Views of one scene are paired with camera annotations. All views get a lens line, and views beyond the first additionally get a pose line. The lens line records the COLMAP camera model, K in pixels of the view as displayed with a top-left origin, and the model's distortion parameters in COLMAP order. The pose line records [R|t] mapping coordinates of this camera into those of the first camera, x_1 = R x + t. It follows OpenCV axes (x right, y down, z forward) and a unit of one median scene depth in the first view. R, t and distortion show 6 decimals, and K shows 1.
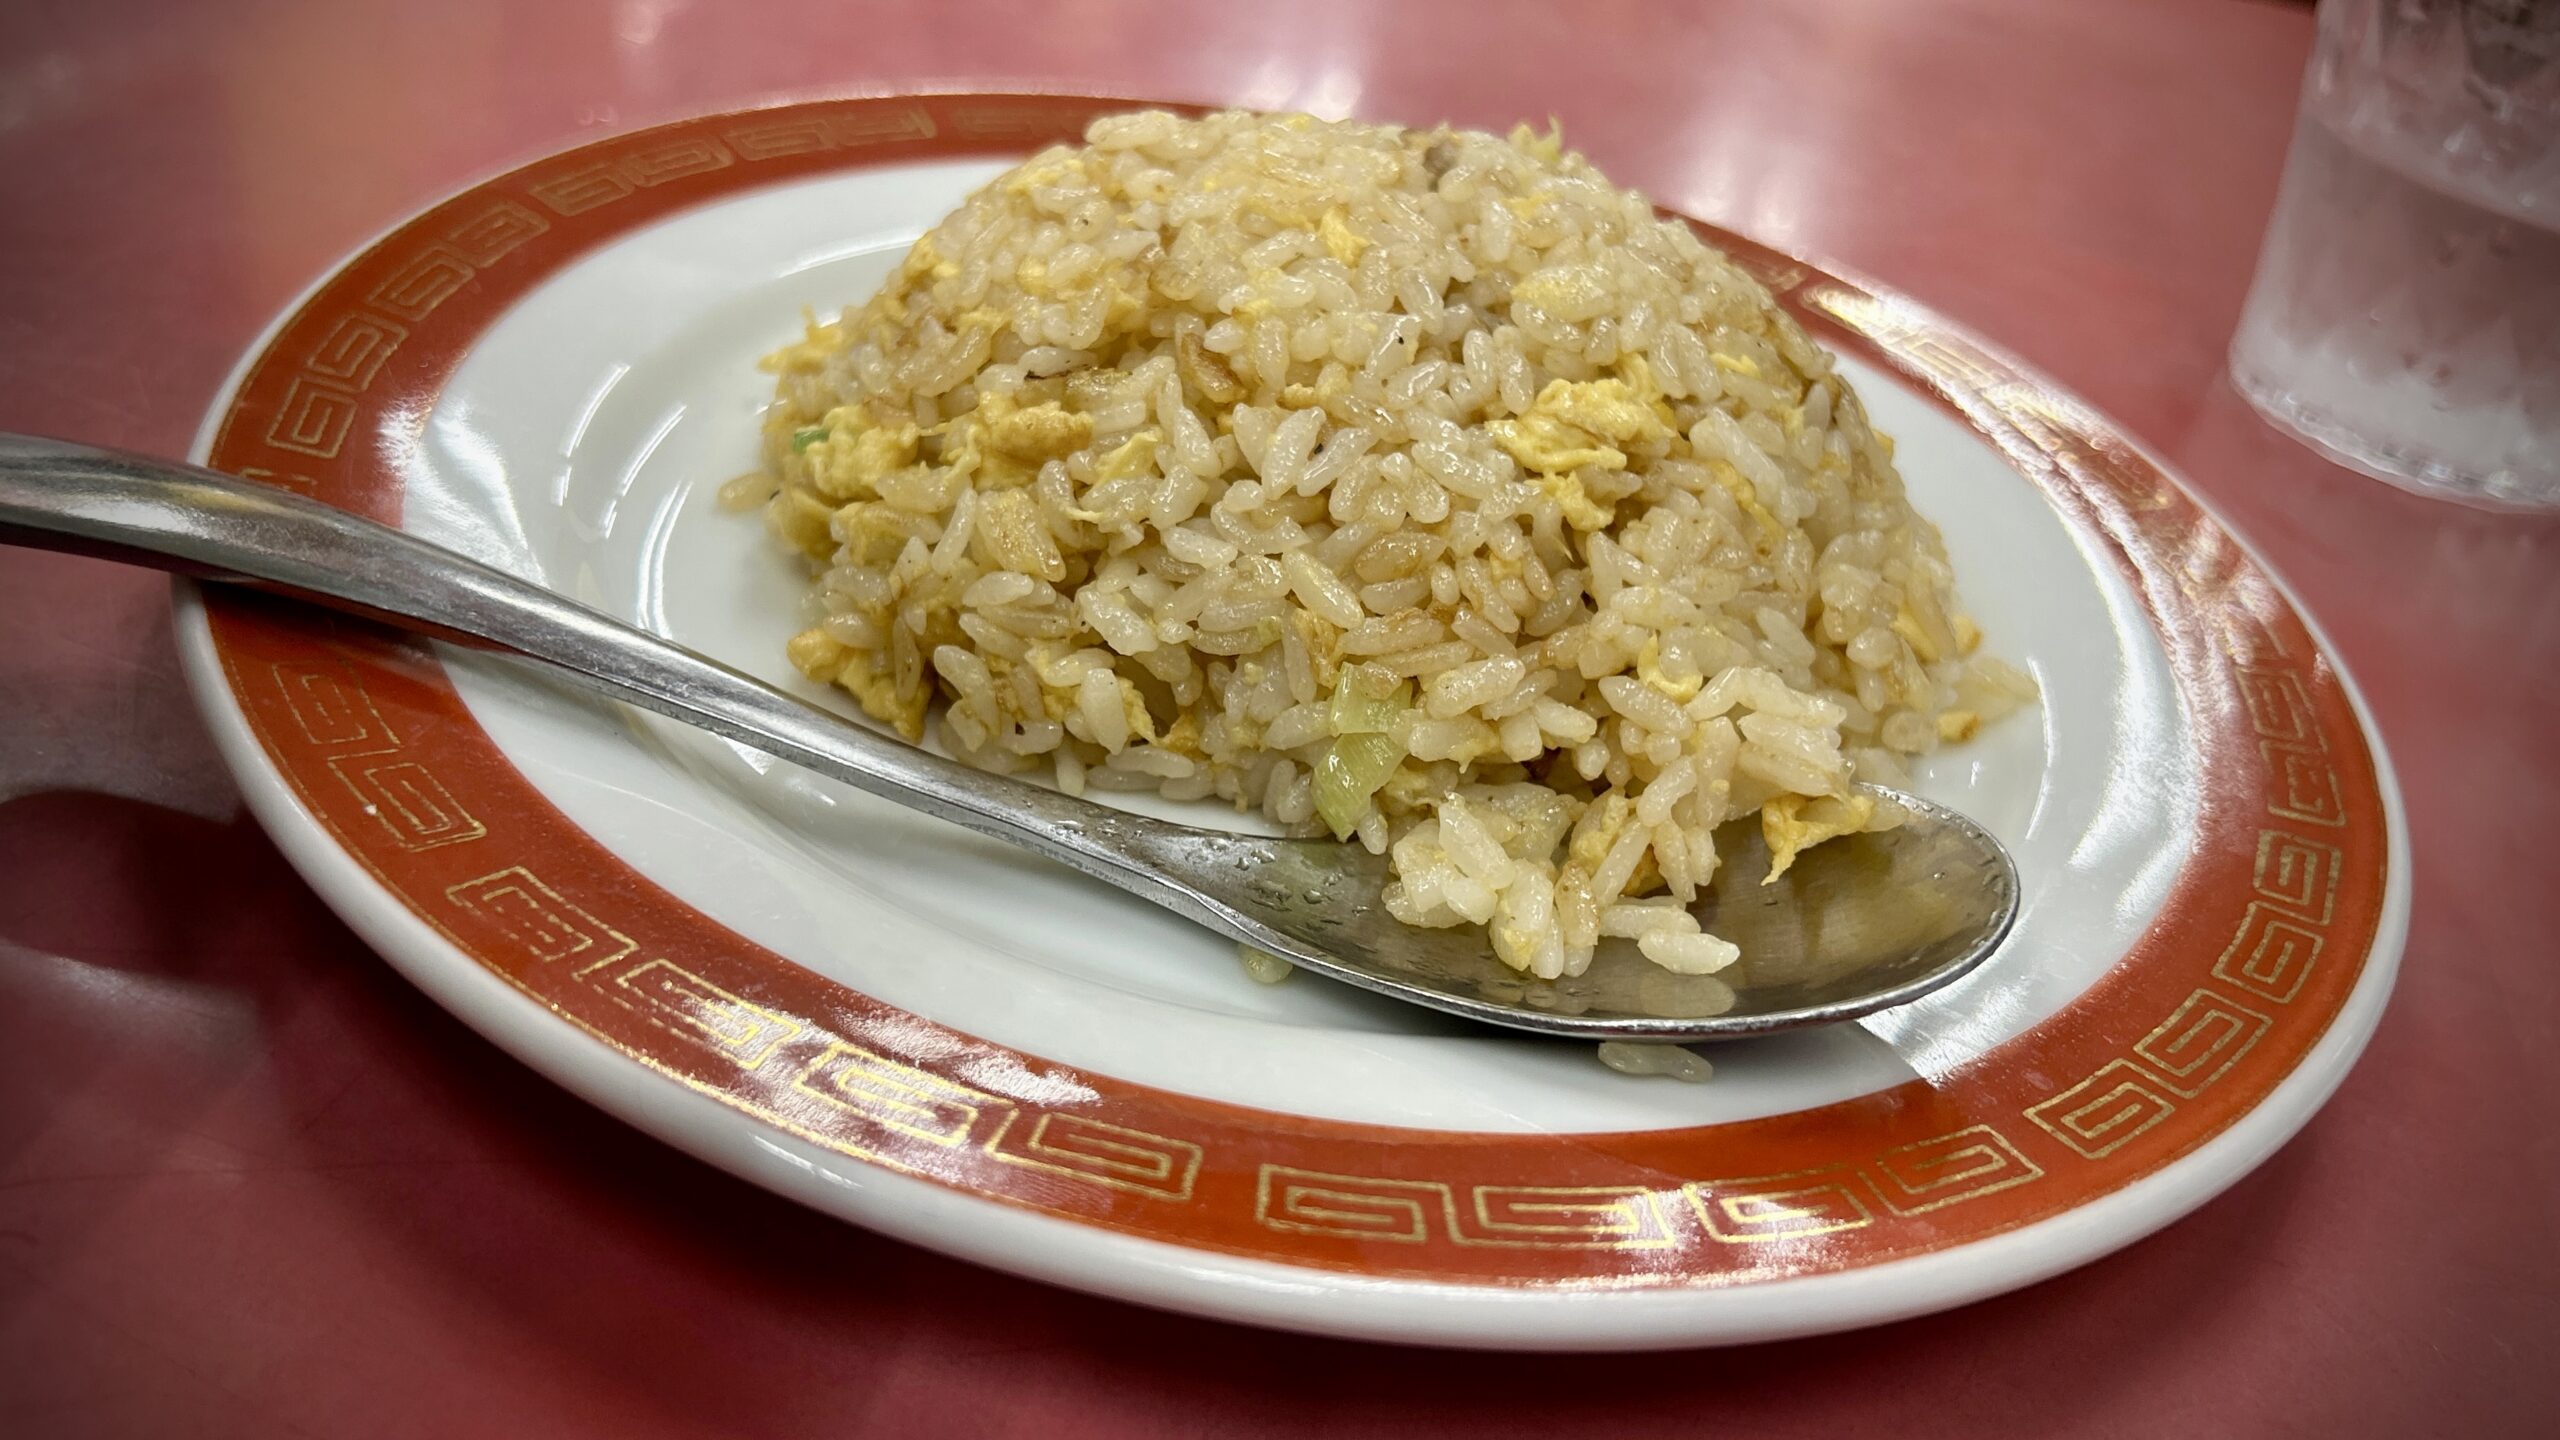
lens RADIAL K [[2000.6, 0, 1280.0], [0, 2000.6, 720.0], [0, 0, 1]] dist [-0.007071, -0.000708]
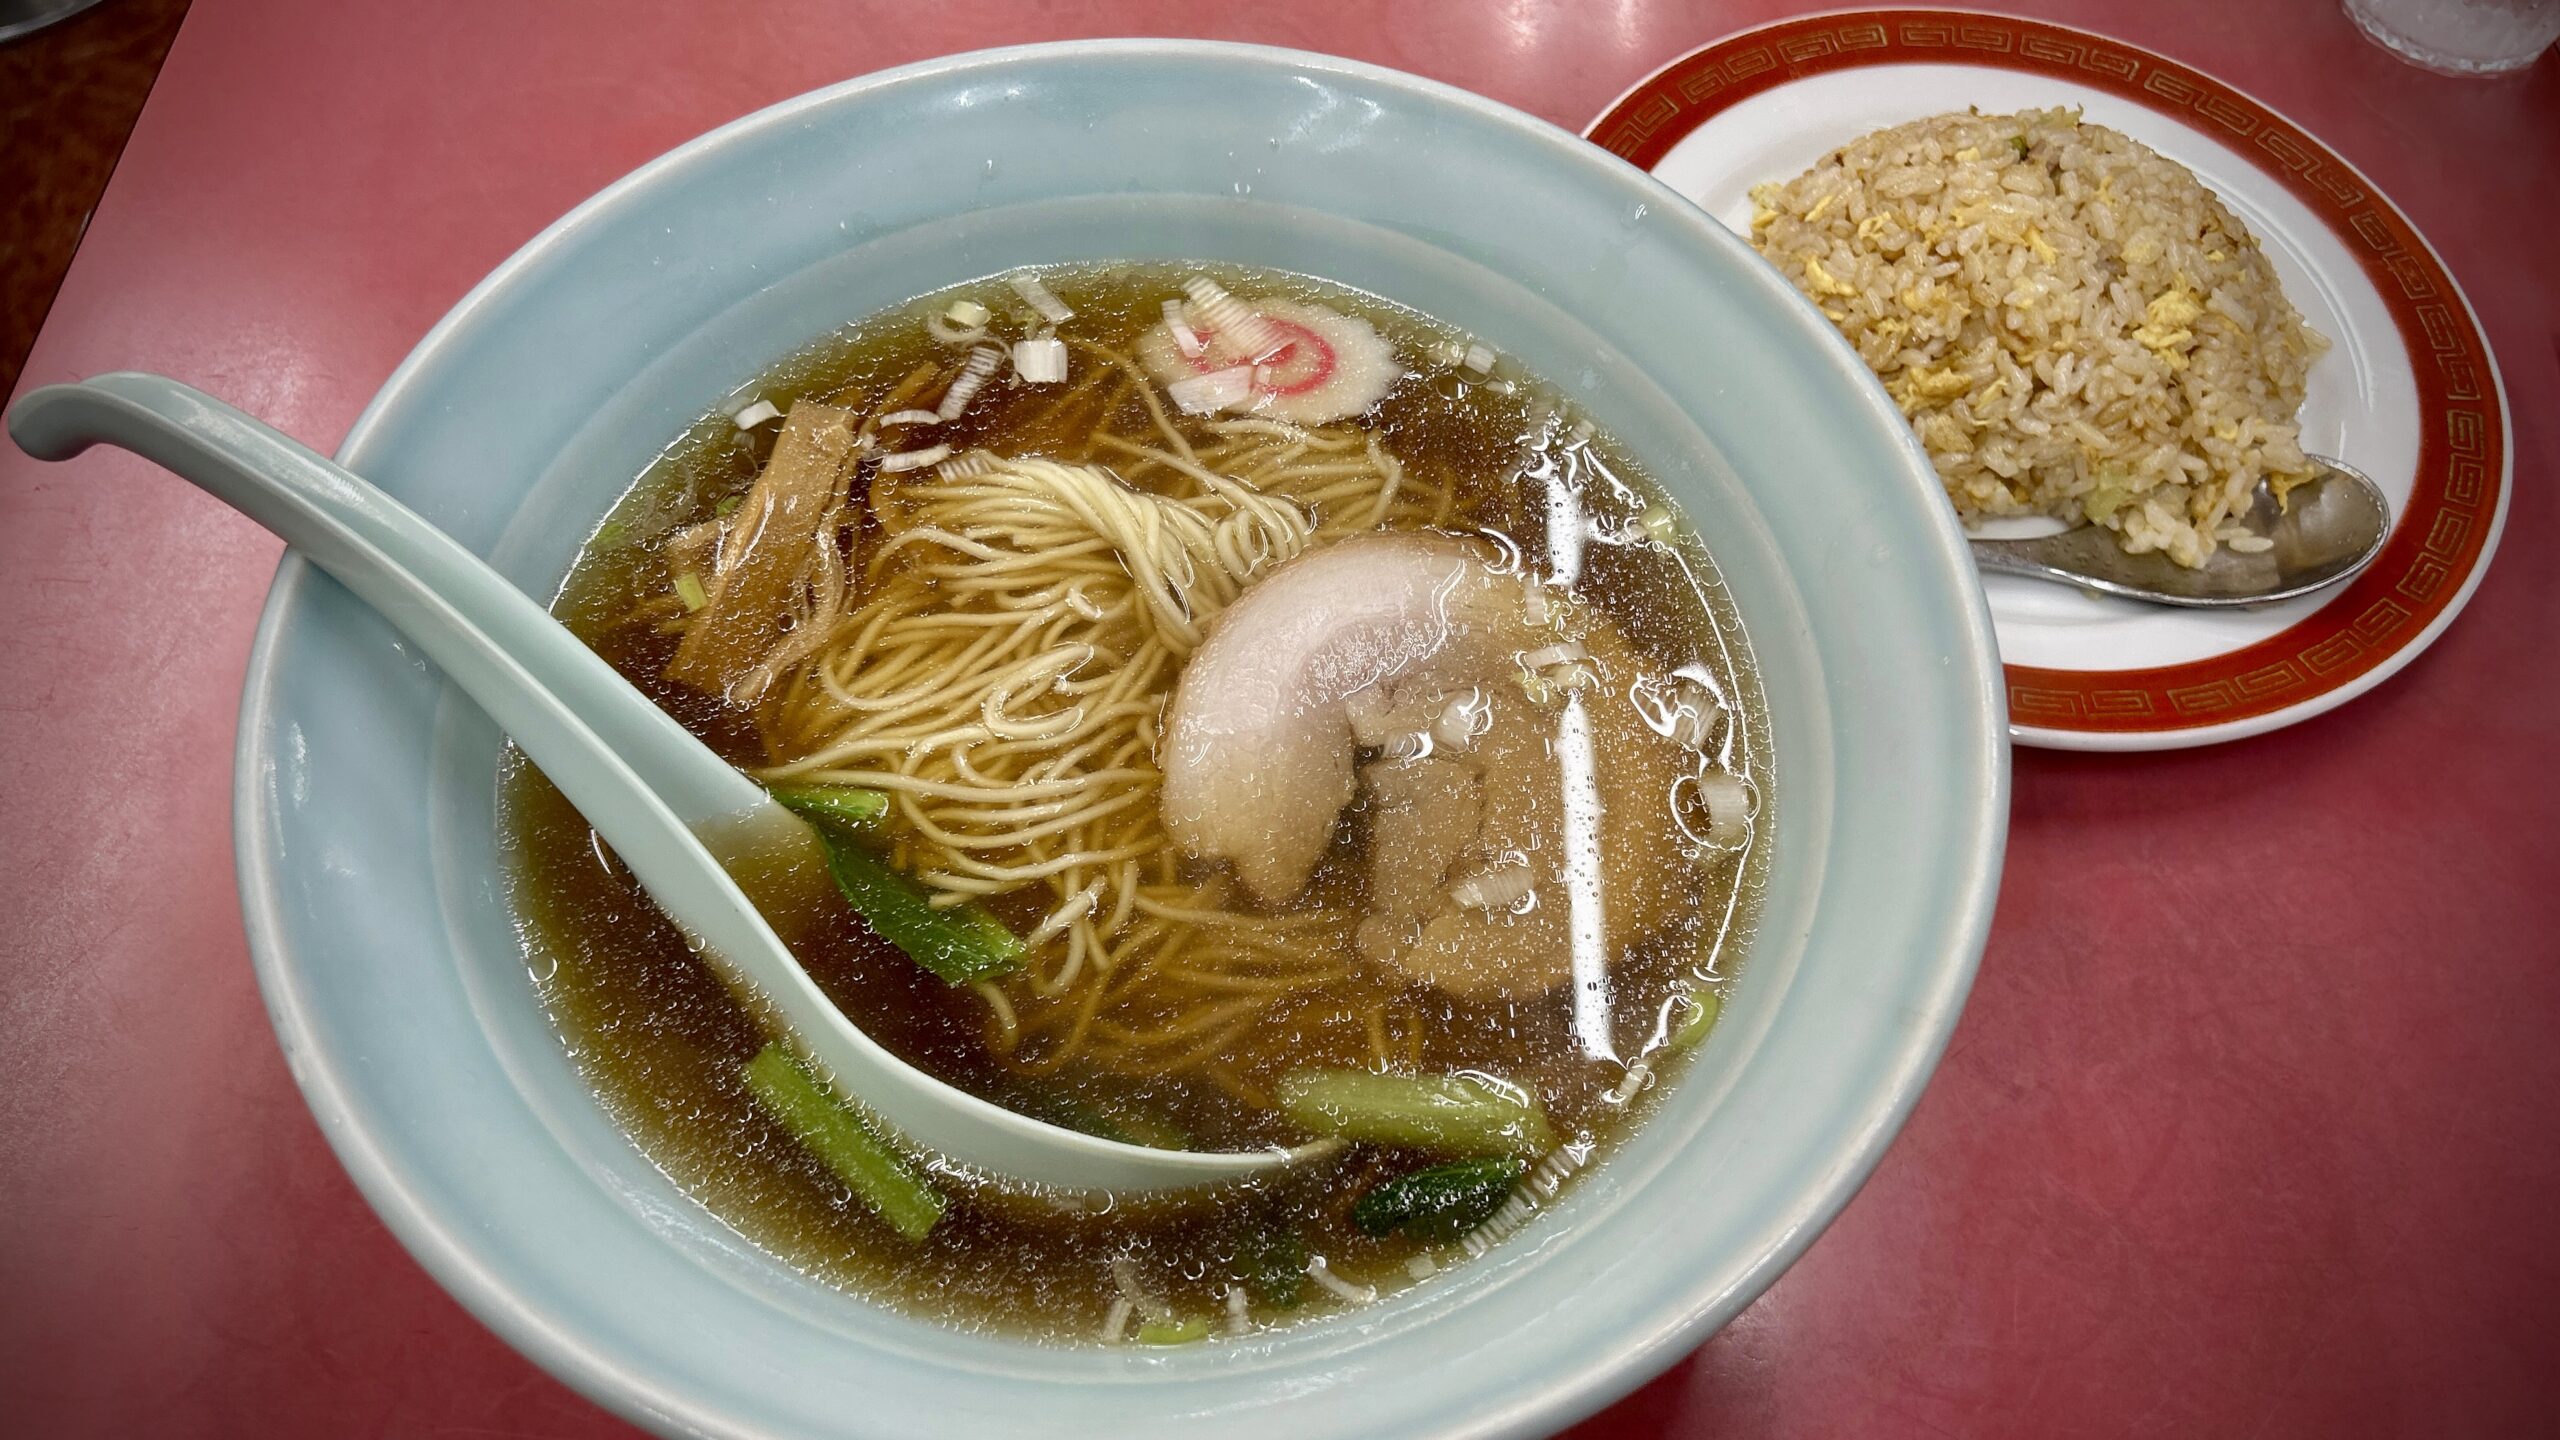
lens RADIAL K [[2000.6, 0, 1280.0], [0, 2000.6, 720.0], [0, 0, 1]] dist [-0.007071, -0.000708]
pose [[0.967549, -0.251837, 0.020672, -1.041357], [0.221375, 0.884268, 0.411174, -0.949930], [-0.121828, -0.393255, 0.911322, -1.190225]]
